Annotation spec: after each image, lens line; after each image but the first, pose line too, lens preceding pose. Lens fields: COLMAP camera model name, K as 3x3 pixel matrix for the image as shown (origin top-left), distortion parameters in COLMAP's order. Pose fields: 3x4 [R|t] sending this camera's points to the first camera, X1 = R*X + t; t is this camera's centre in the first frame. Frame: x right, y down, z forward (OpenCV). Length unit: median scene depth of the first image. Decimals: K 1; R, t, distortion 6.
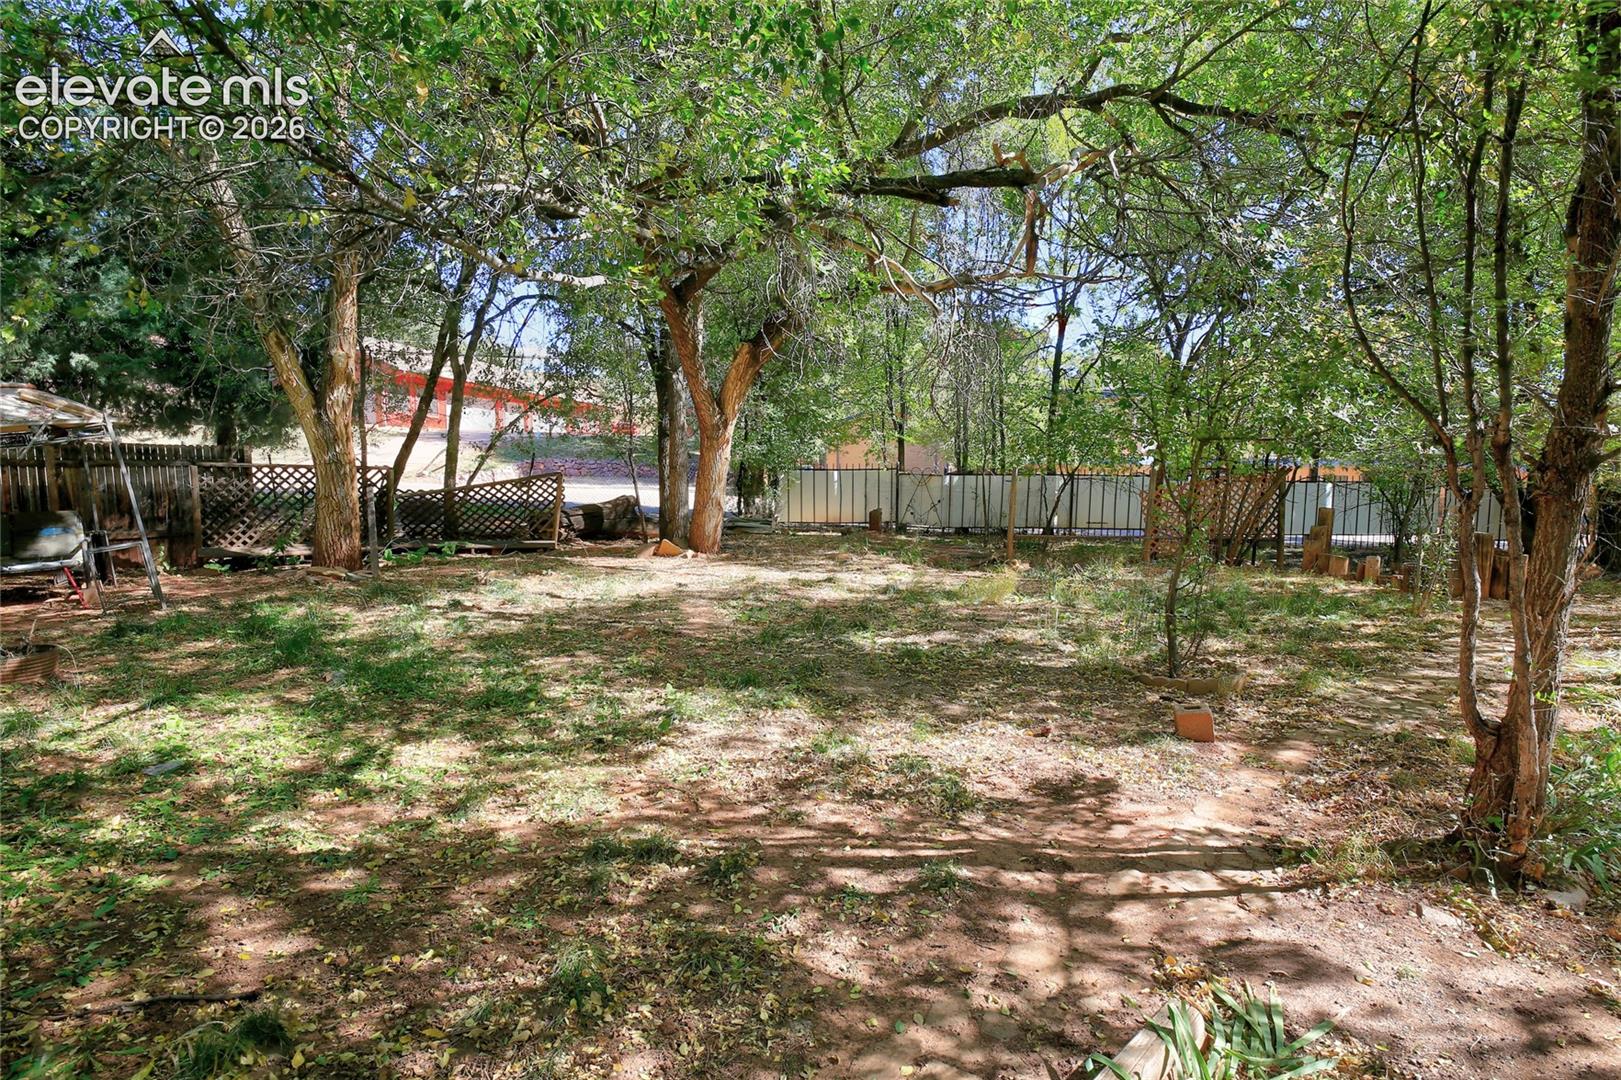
lens RADIAL K [[791.9, 0, 810.5], [0, 791.9, 540.0], [0, 0, 1]] dist [-0.025744, -0.006018]
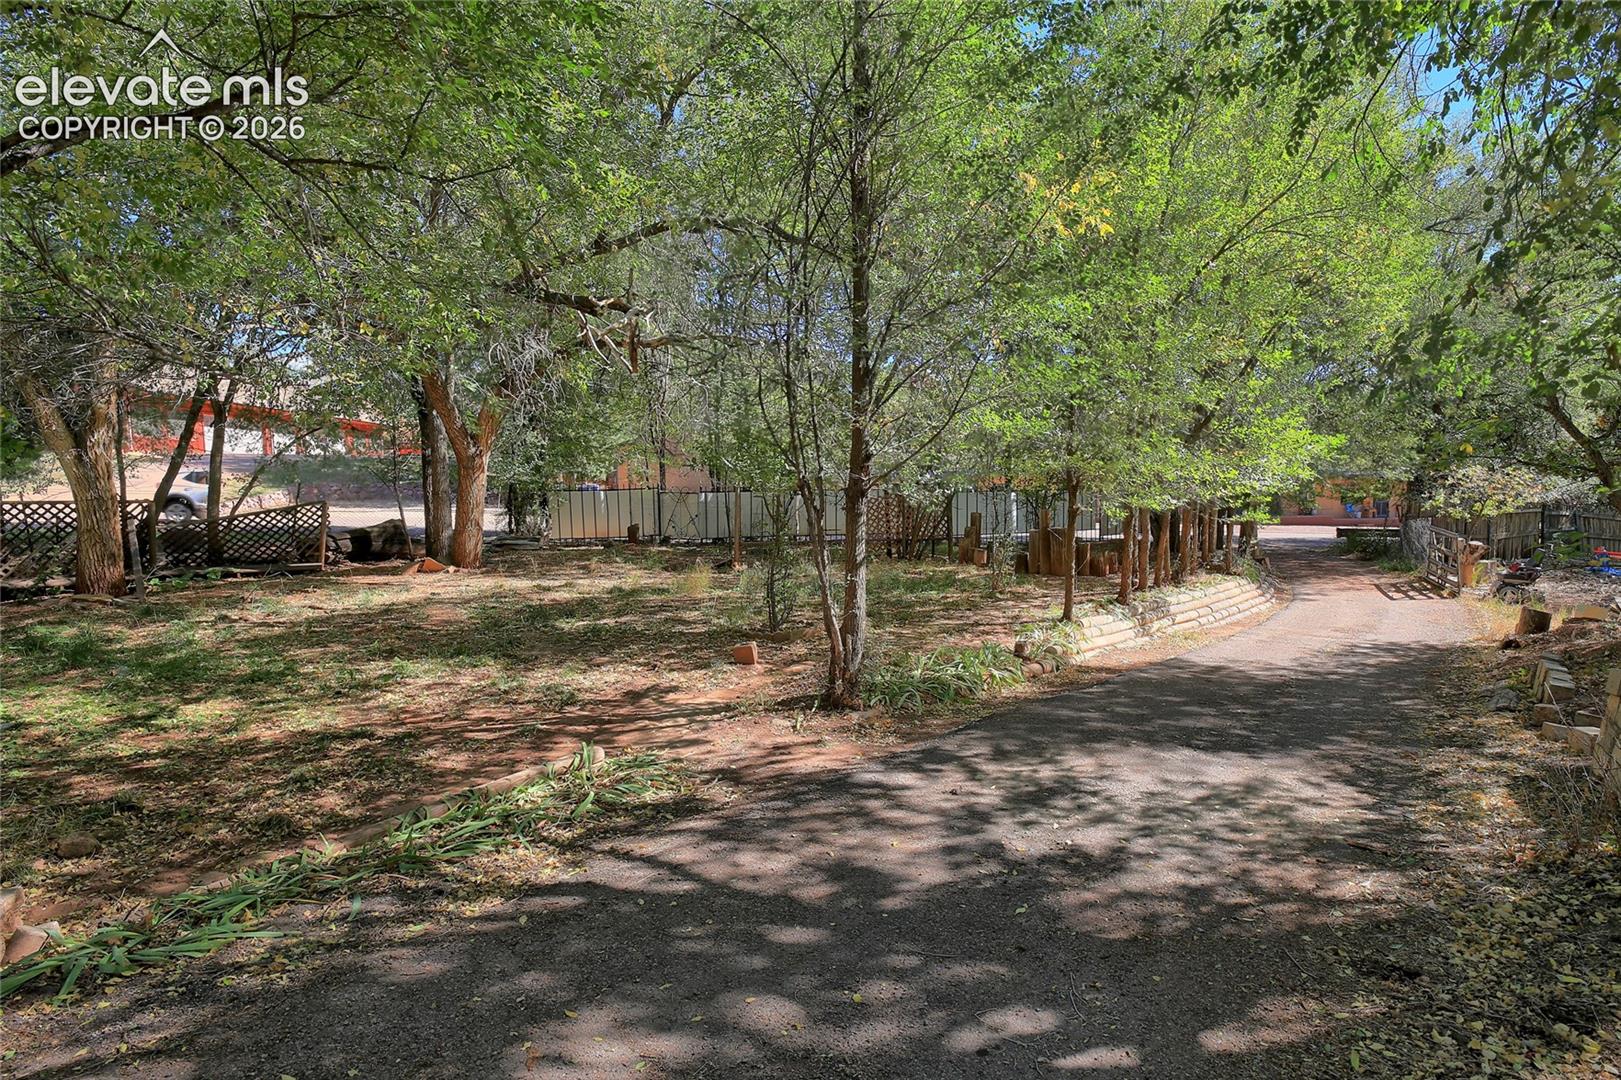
lens RADIAL K [[791.9, 0, 810.5], [0, 791.9, 540.0], [0, 0, 1]] dist [-0.025744, -0.006018]
pose [[0.973554, -0.036616, 0.225505, 0.137147], [0.040326, 0.999116, -0.011866, 0.013678], [-0.224871, 0.020646, 0.974170, -0.313522]]
